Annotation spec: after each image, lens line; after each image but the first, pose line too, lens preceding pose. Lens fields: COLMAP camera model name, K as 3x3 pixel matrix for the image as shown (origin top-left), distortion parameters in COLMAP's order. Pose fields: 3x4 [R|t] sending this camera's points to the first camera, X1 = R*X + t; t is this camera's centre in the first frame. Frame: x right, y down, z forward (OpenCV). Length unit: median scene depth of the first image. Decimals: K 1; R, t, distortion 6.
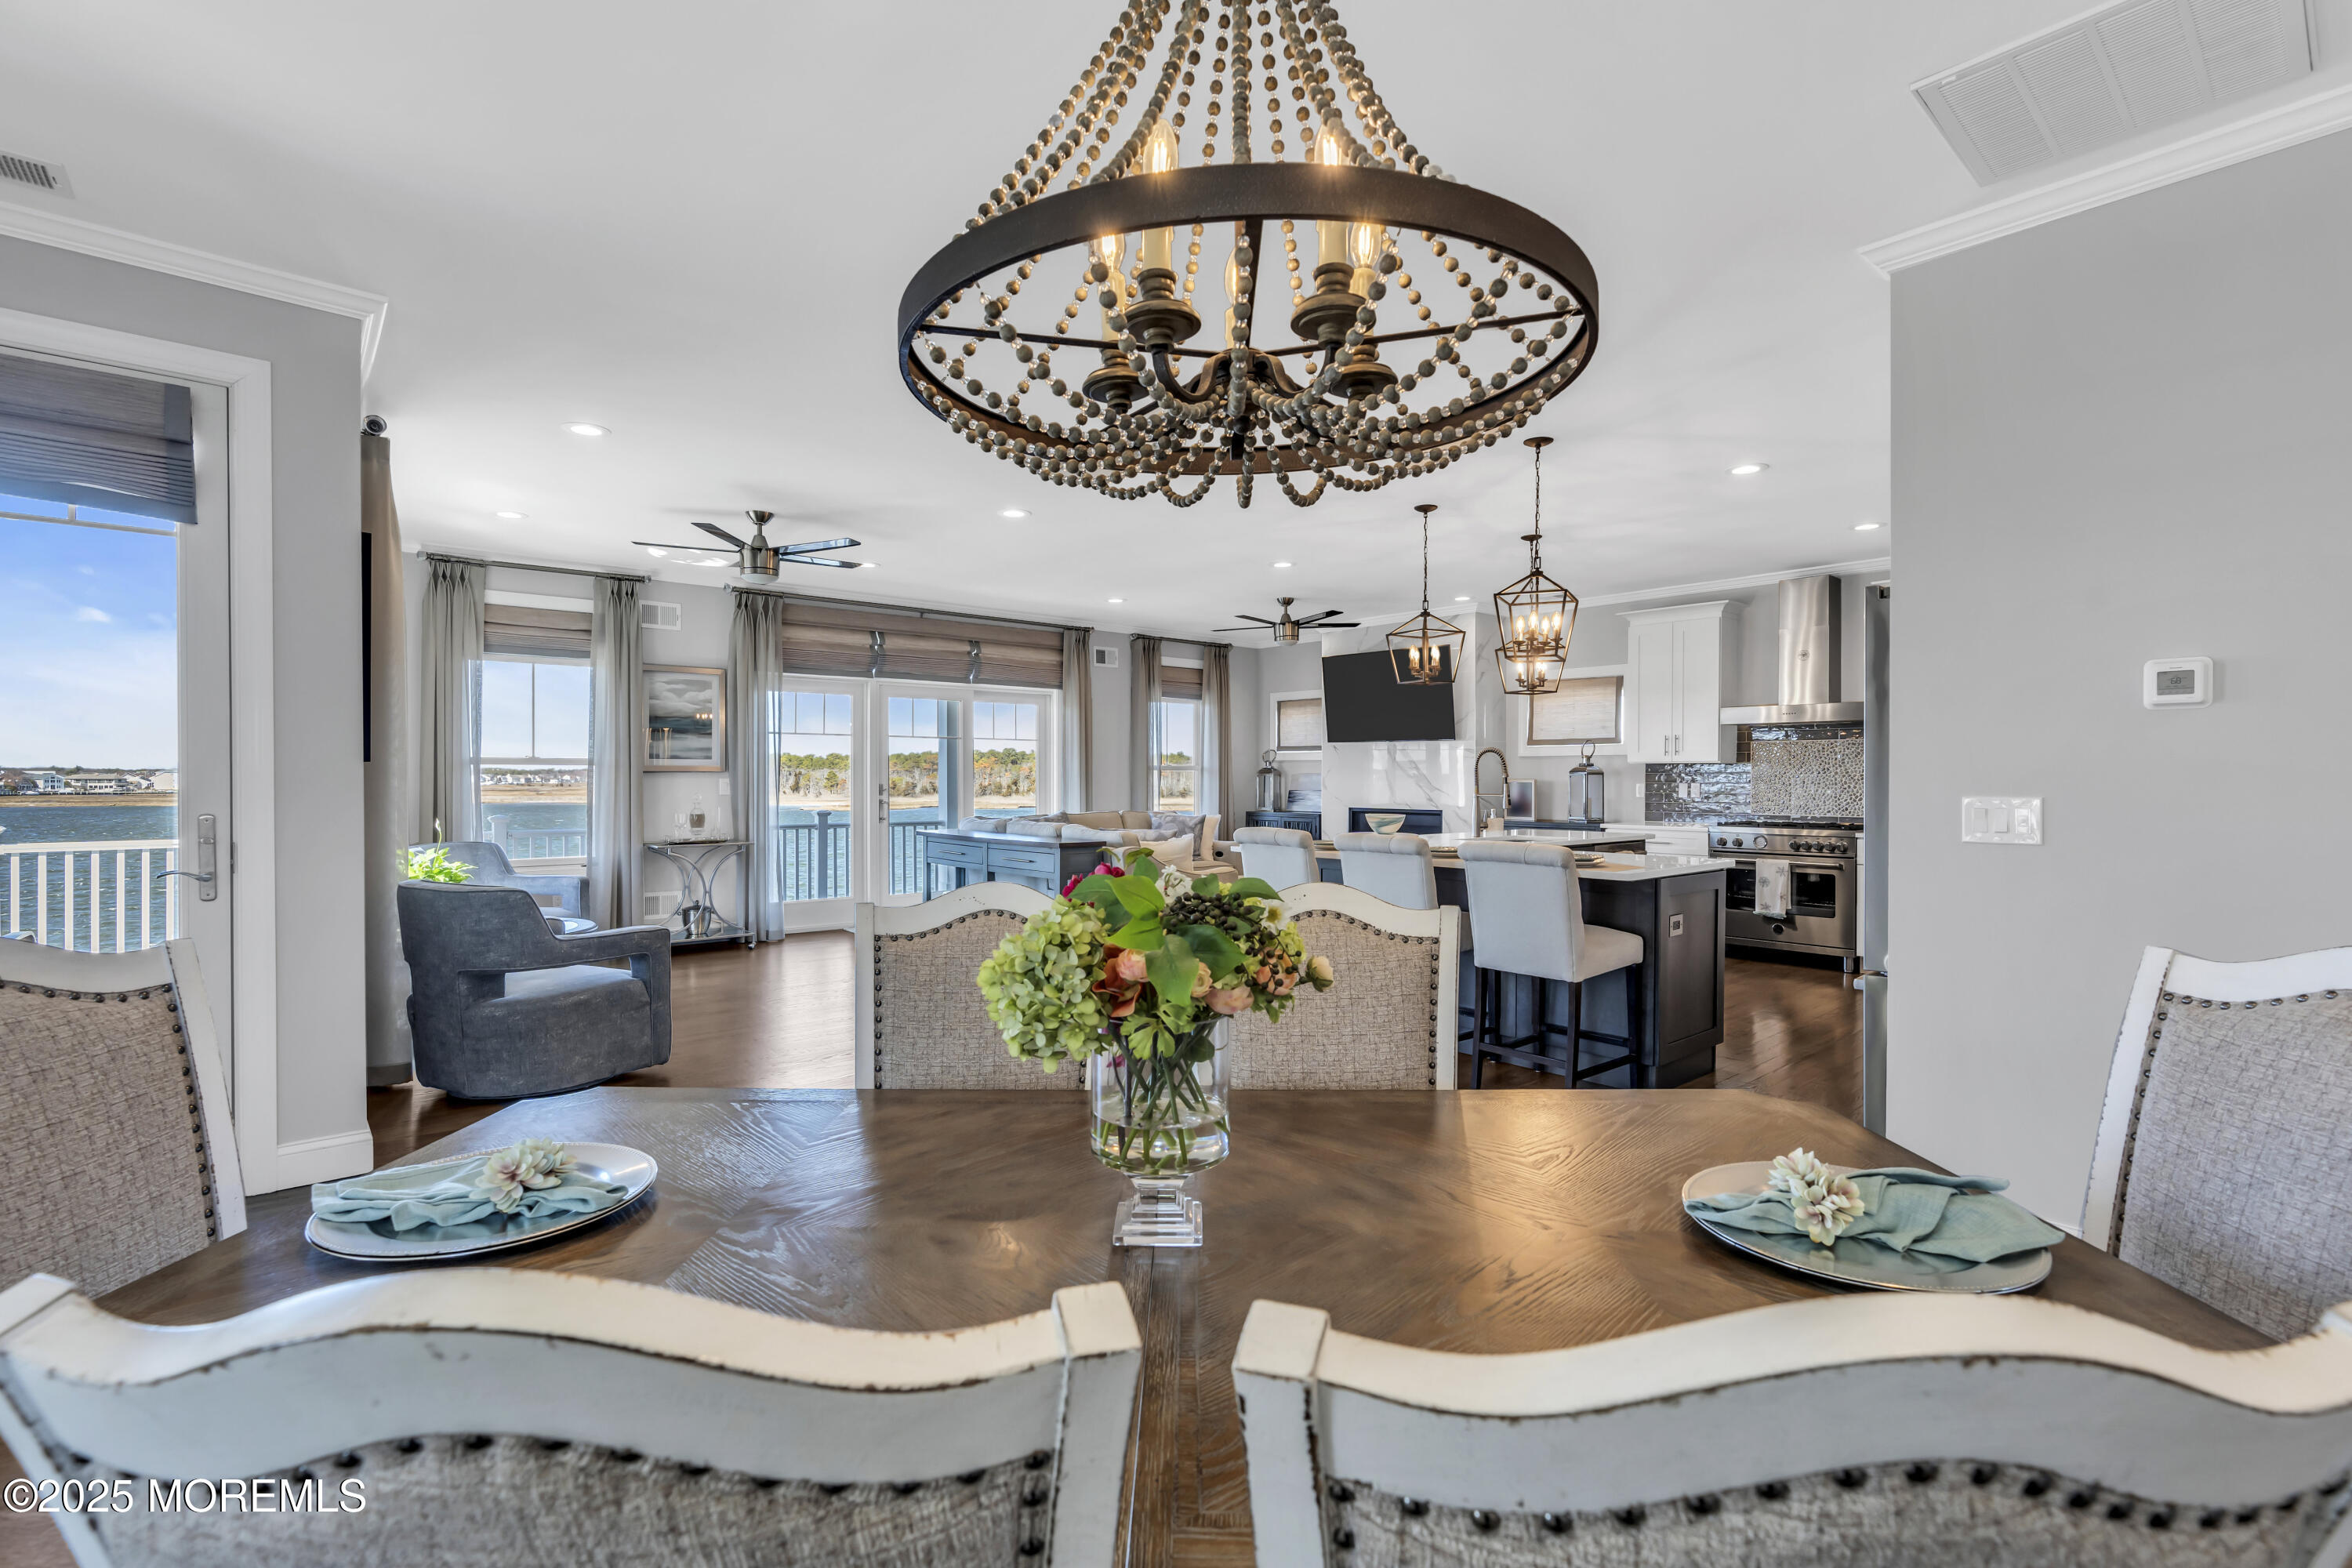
lens RADIAL K [[1066.6, 0, 1181.0], [0, 1066.6, 783.9], [0, 0, 1]] dist [-0.009425, 0.004137]
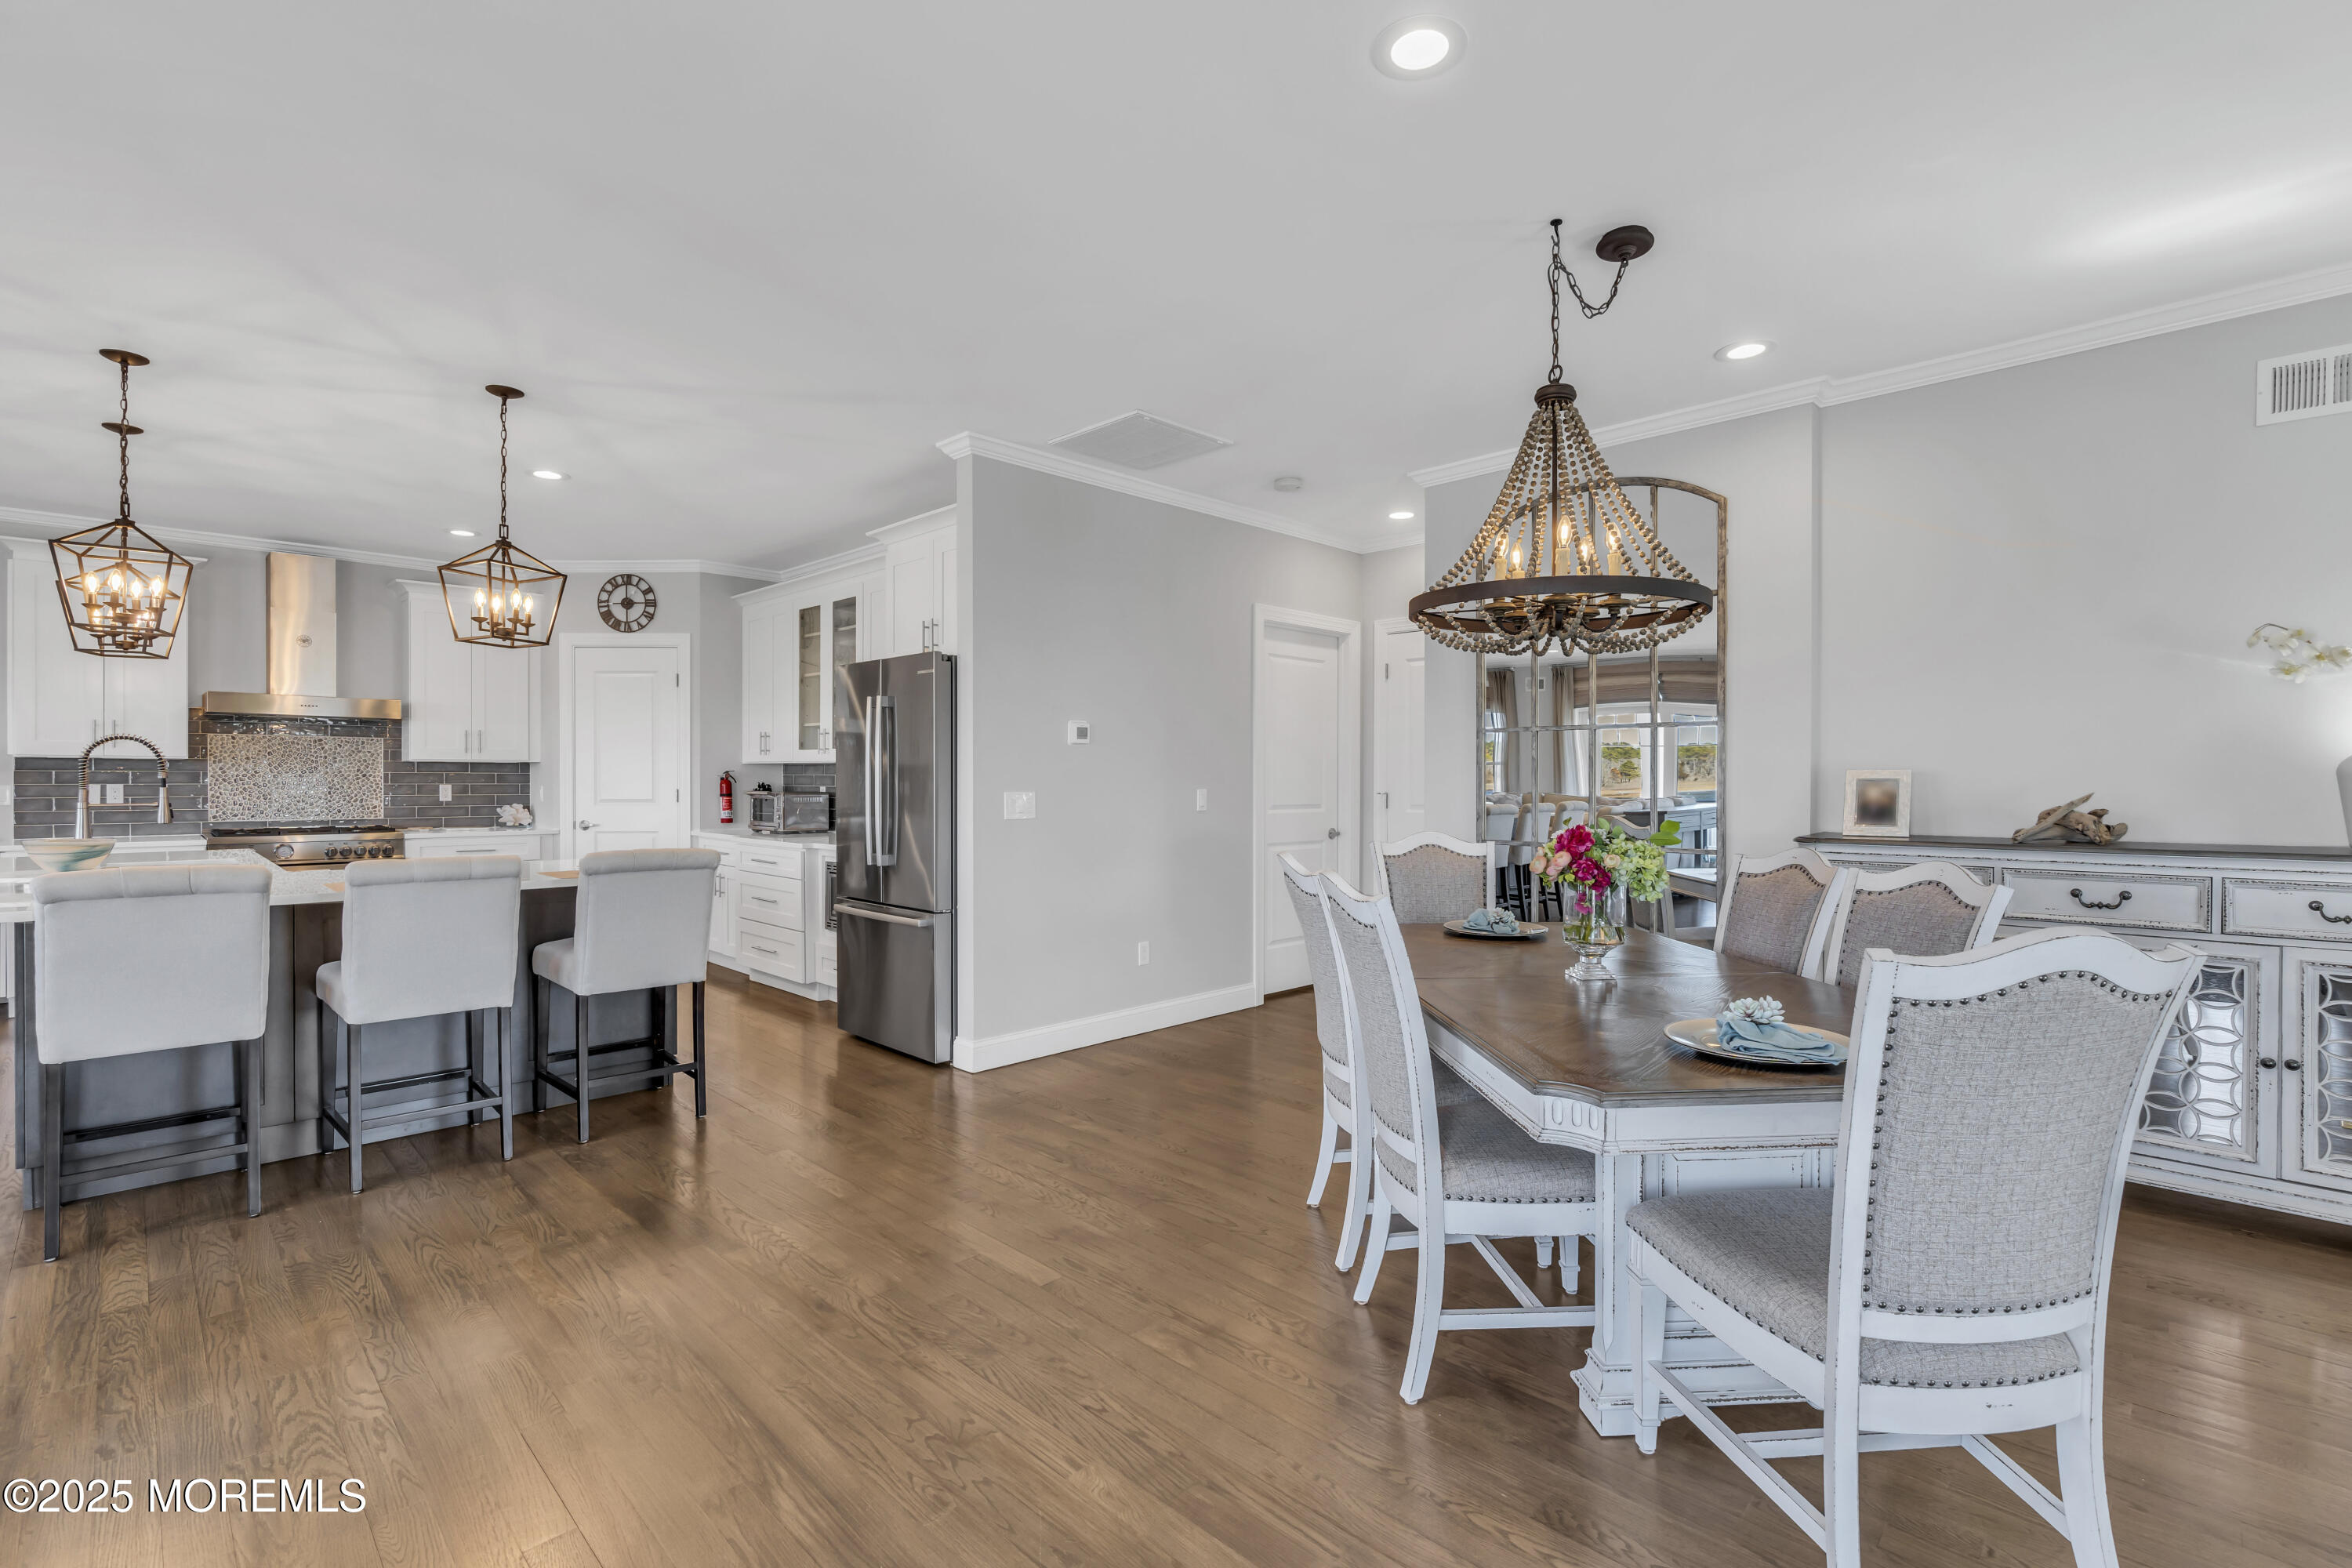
lens RADIAL K [[1066.6, 0, 1189.8], [0, 1066.6, 781.6], [0, 0, 1]] dist [-0.009425, 0.004137]
pose [[-0.070044, -0.003720, 0.997537, -0.288241], [0.001284, 0.999992, 0.003819, -0.003801], [-0.997543, 0.001549, -0.070038, 0.255233]]
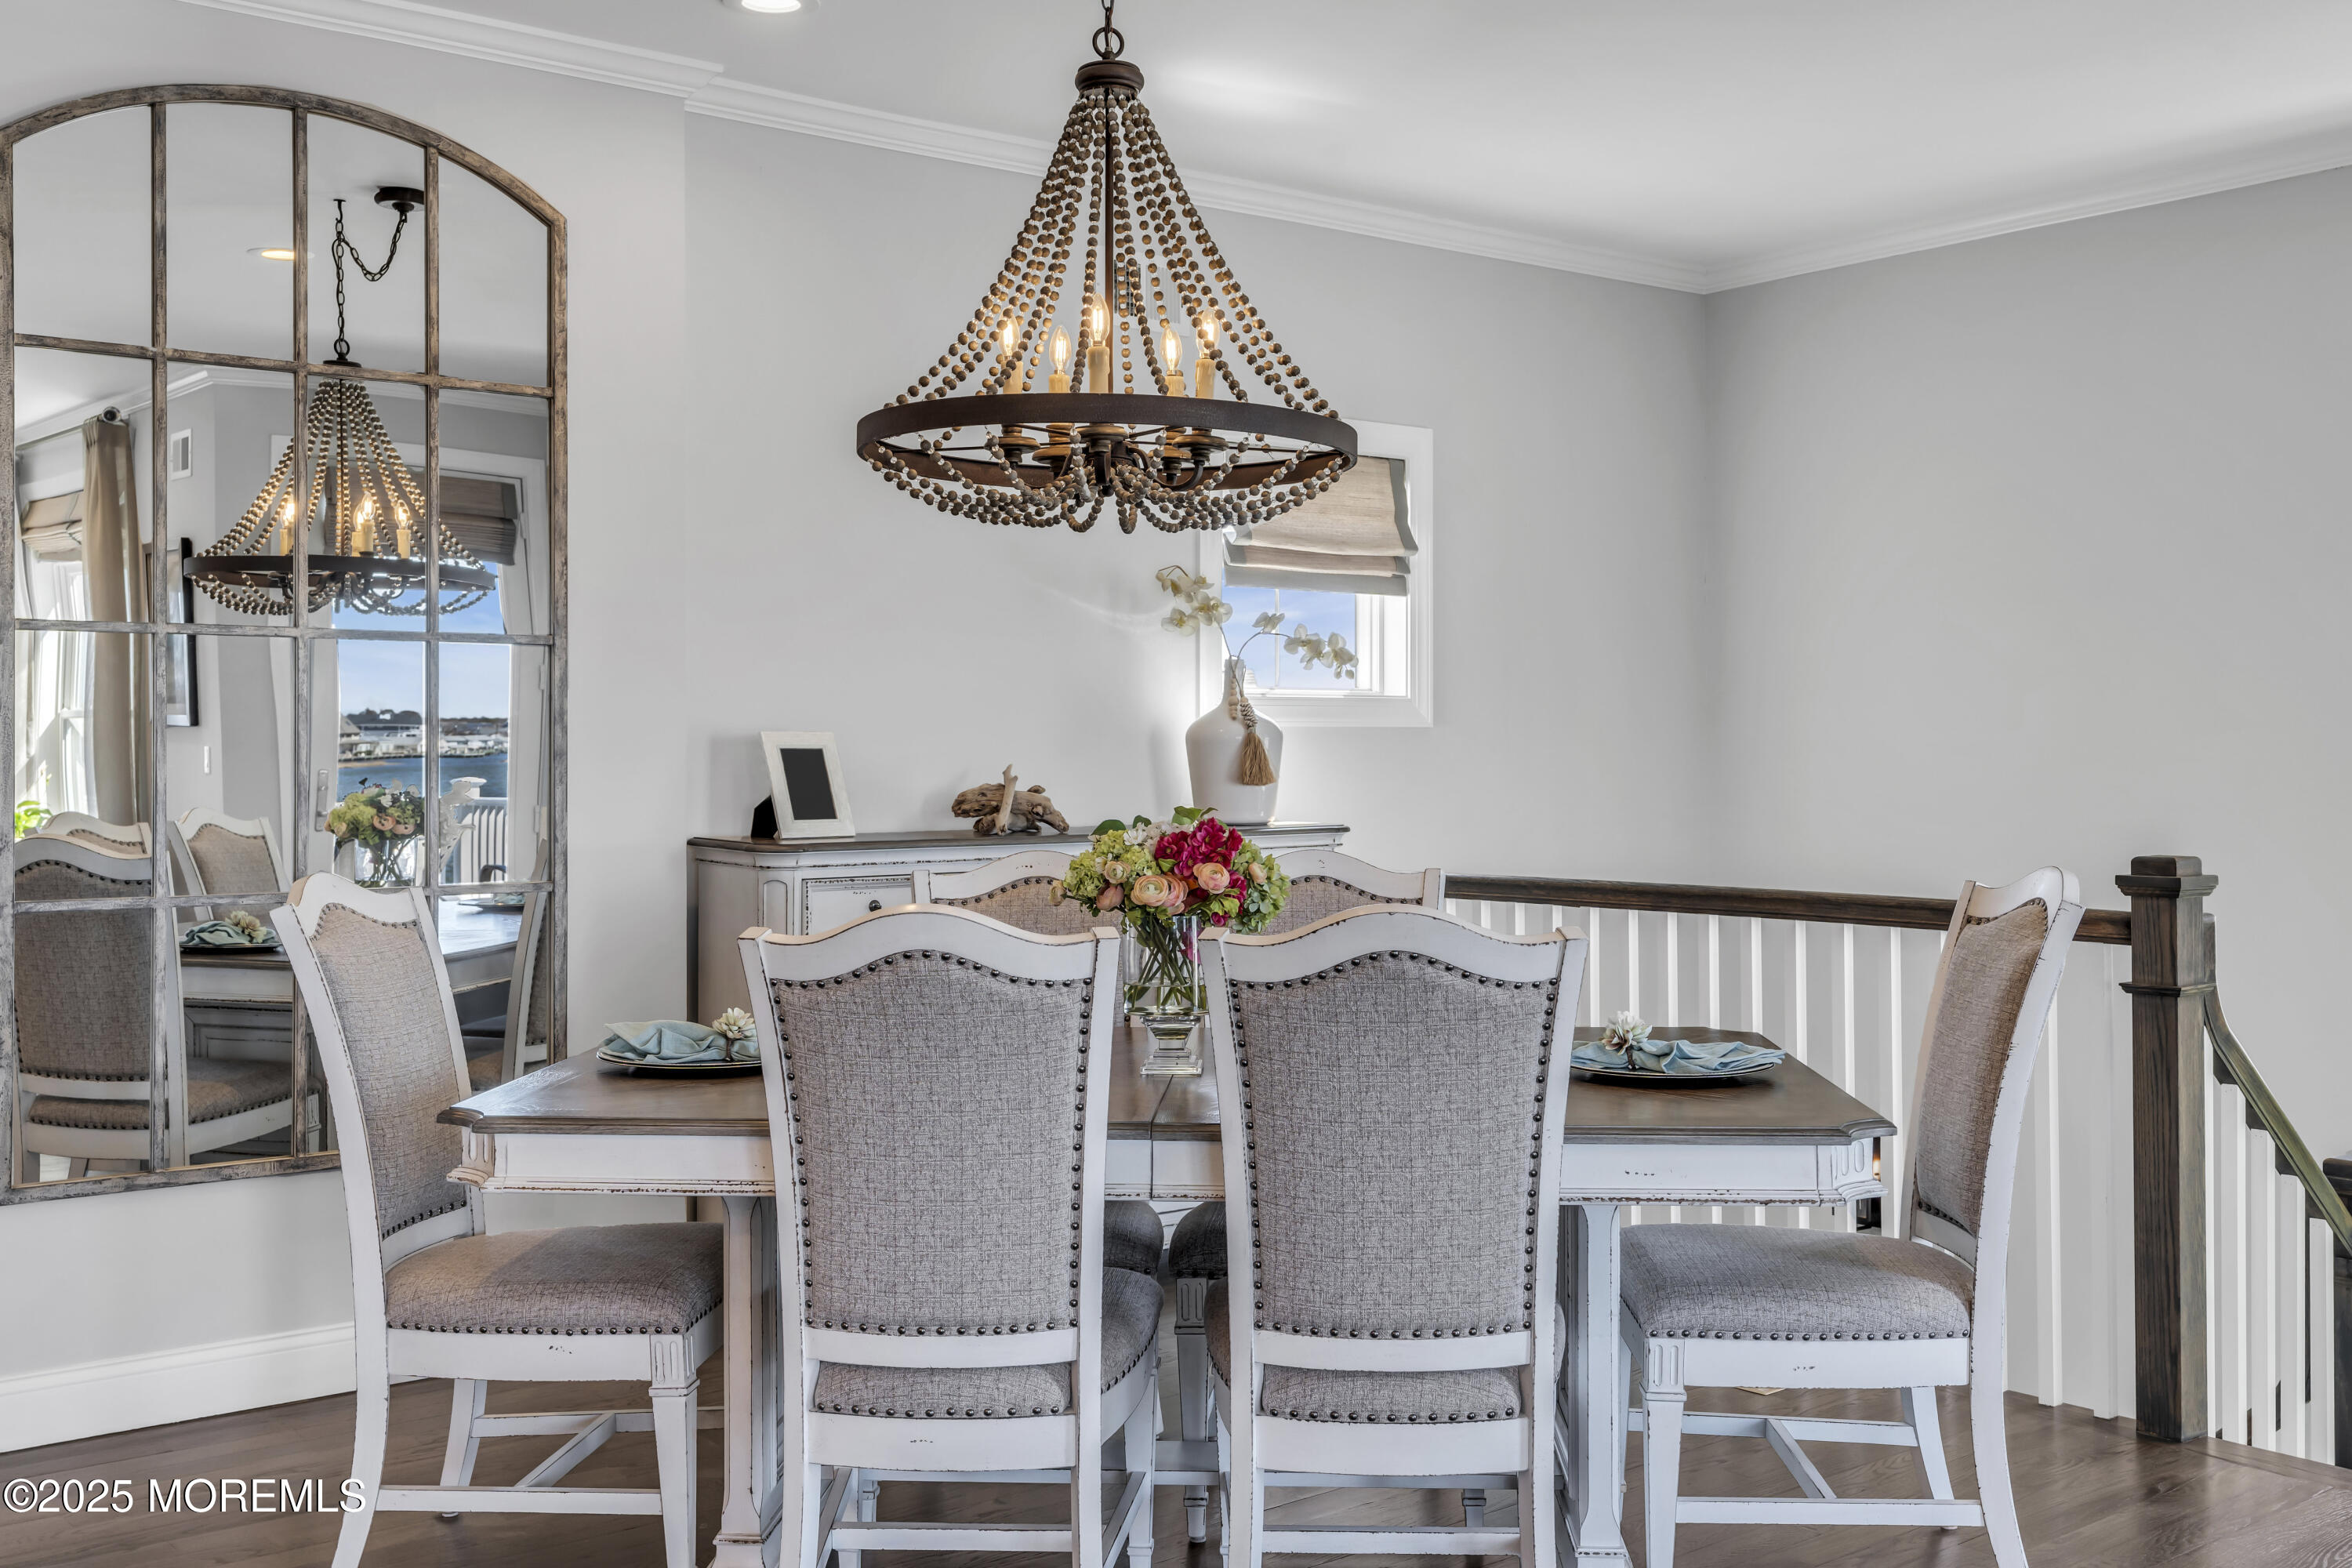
lens RADIAL K [[2312.1, 0, 1191.3], [0, 2312.1, 769.0], [0, 0, 1]] dist [0.013826, 0.000000]
pose [[-0.999125, 0.002114, 0.041782, -0.024315], [0.002477, 0.999960, 0.008624, -0.001991], [-0.041762, 0.008720, -0.999090, 0.511500]]
